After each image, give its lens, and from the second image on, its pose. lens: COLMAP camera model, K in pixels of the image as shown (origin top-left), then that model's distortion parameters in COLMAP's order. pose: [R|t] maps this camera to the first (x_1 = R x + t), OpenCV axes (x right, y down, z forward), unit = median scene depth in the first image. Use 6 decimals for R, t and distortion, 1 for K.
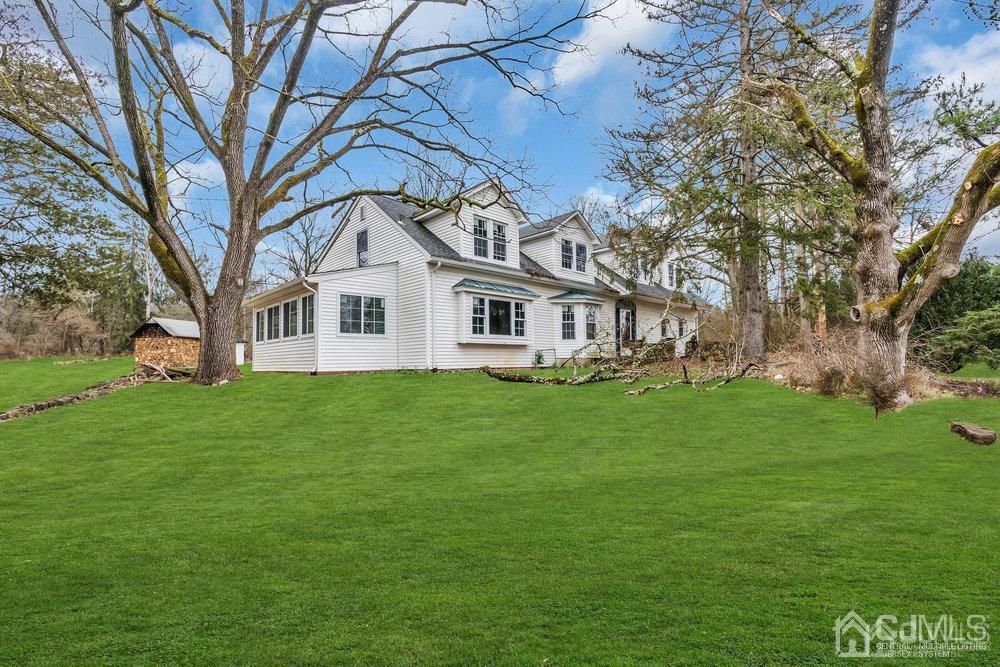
lens RADIAL K [[427.7, 0, 500.8], [0, 427.7, 319.4], [0, 0, 1]] dist [-0.026381, 0.000069]
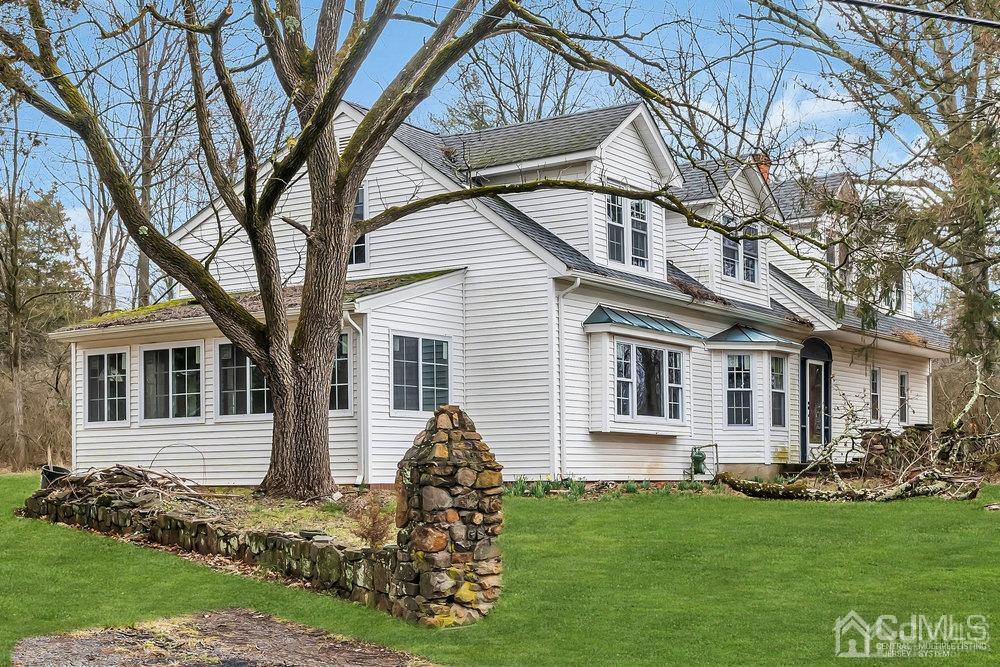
lens RADIAL K [[1332.6, 0, 500.0], [0, 1332.6, 333.5], [0, 0, 1]] dist [-0.011269, 0.022889]
pose [[0.981514, 0.026372, 0.189563, -0.502356], [-0.023968, 0.999601, -0.014966, -0.035602], [-0.189882, 0.010146, 0.981754, -0.552498]]
